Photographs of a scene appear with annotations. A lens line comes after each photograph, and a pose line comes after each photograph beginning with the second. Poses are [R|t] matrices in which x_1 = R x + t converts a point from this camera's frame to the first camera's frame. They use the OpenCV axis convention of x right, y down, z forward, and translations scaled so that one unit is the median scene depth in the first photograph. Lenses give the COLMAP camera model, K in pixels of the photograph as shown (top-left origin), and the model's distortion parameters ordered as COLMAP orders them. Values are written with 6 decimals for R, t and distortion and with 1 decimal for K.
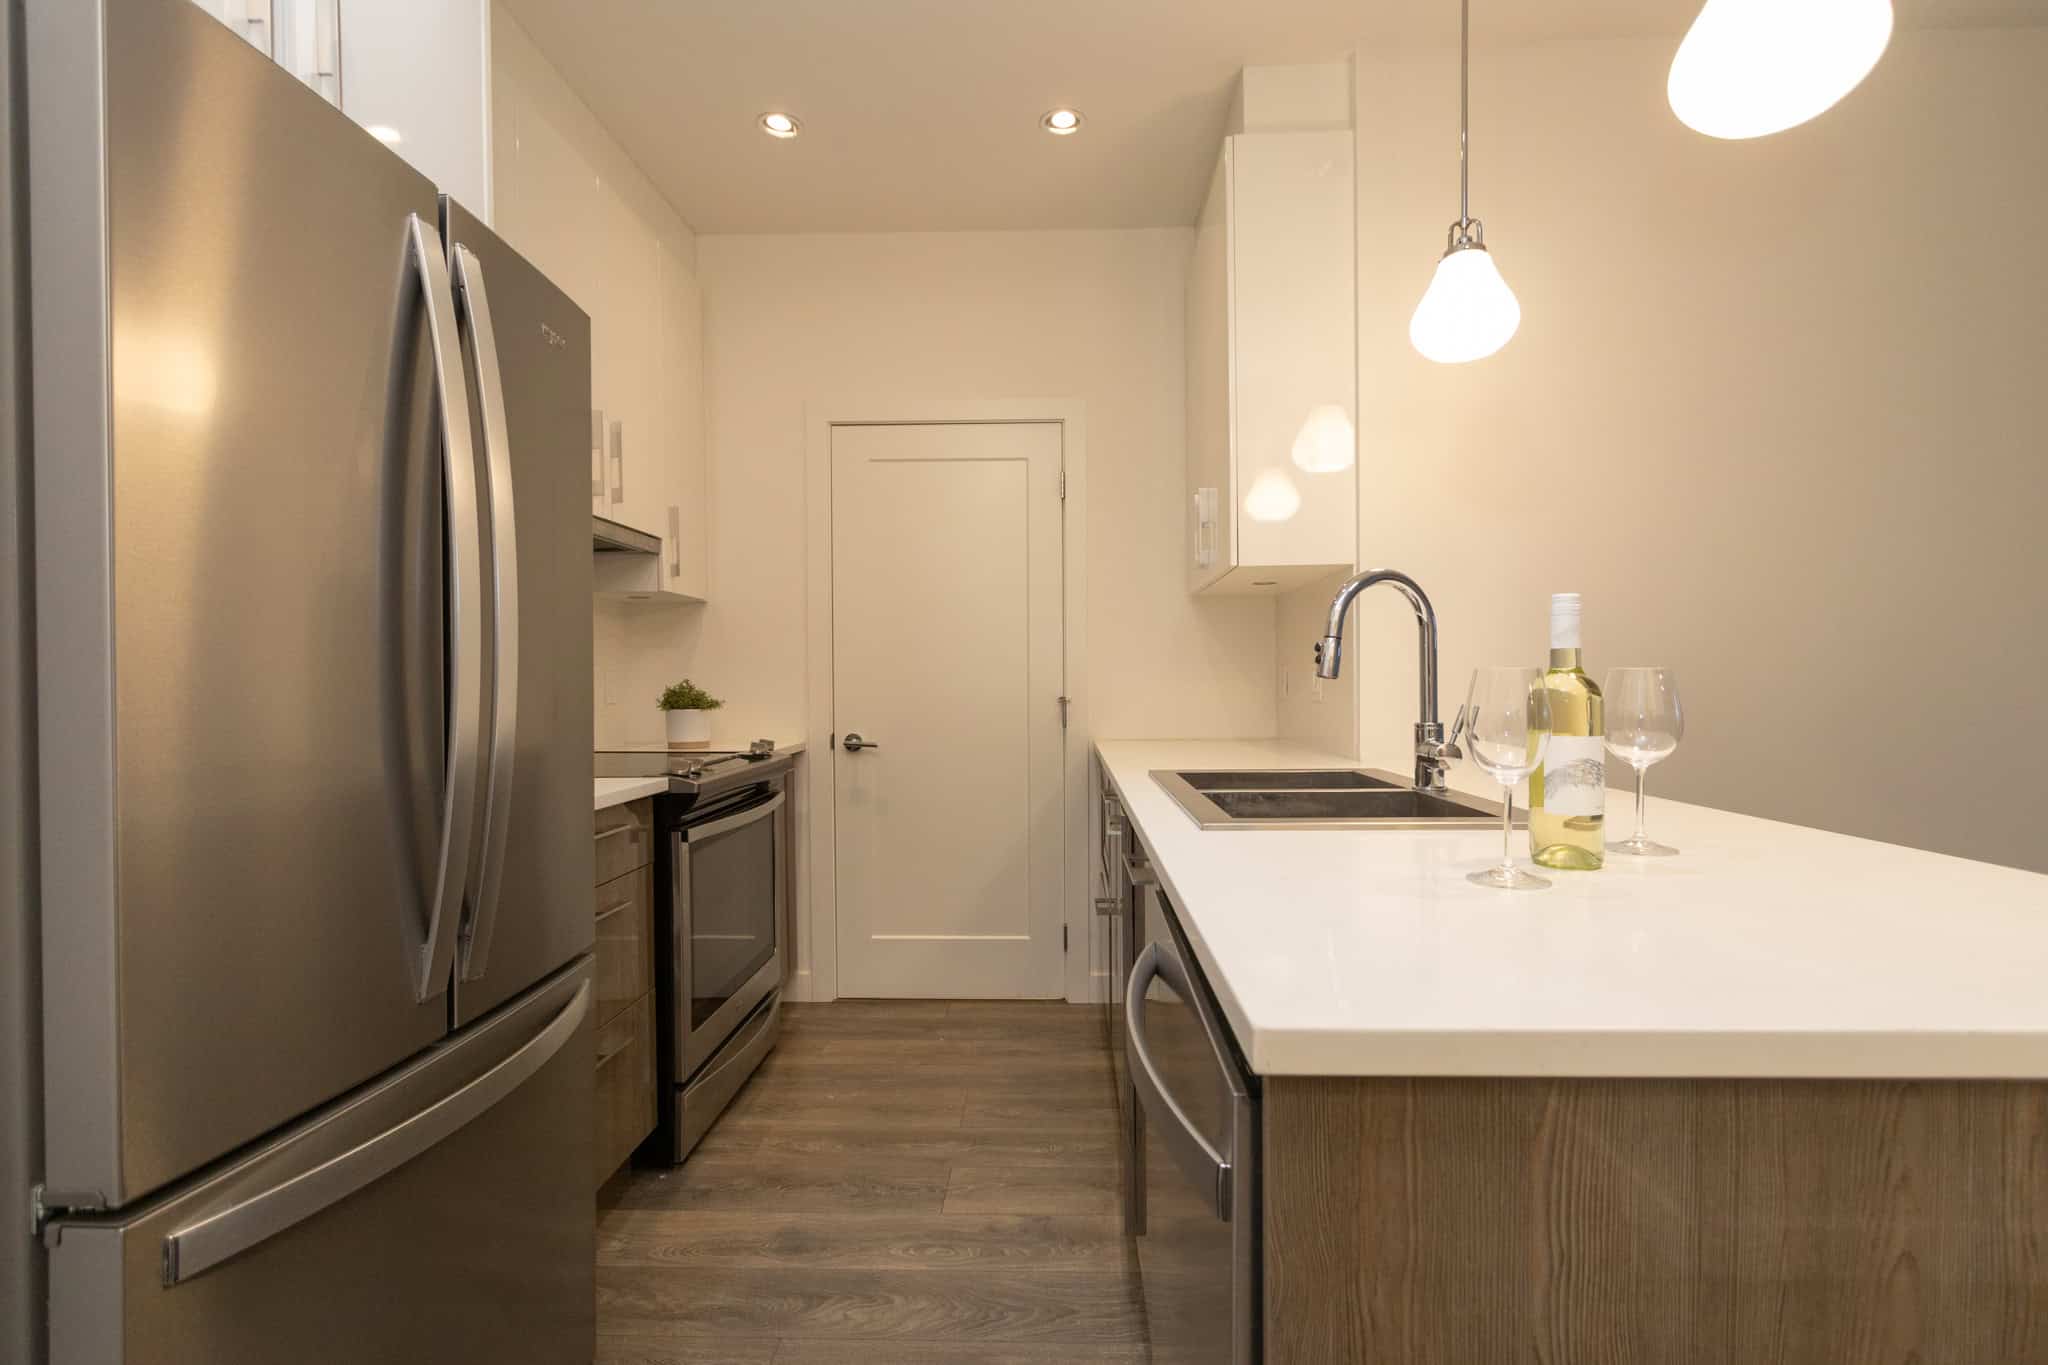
lens RADIAL K [[937.2, 0, 1038.2], [0, 937.2, 694.2], [0, 0, 1]] dist [0.006916, -0.001974]
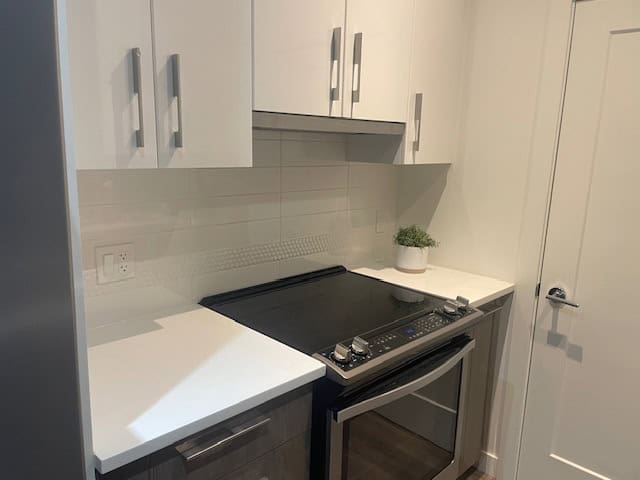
lens RADIAL K [[482.2, 0, 310.3], [0, 482.2, 237.0], [0, 0, 1]] dist [0.058403, -0.082416]
pose [[0.713460, 0.161832, -0.681752, -0.030749], [-0.047606, 0.981911, 0.183263, -0.175974], [0.699077, -0.098295, 0.708258, 0.595214]]
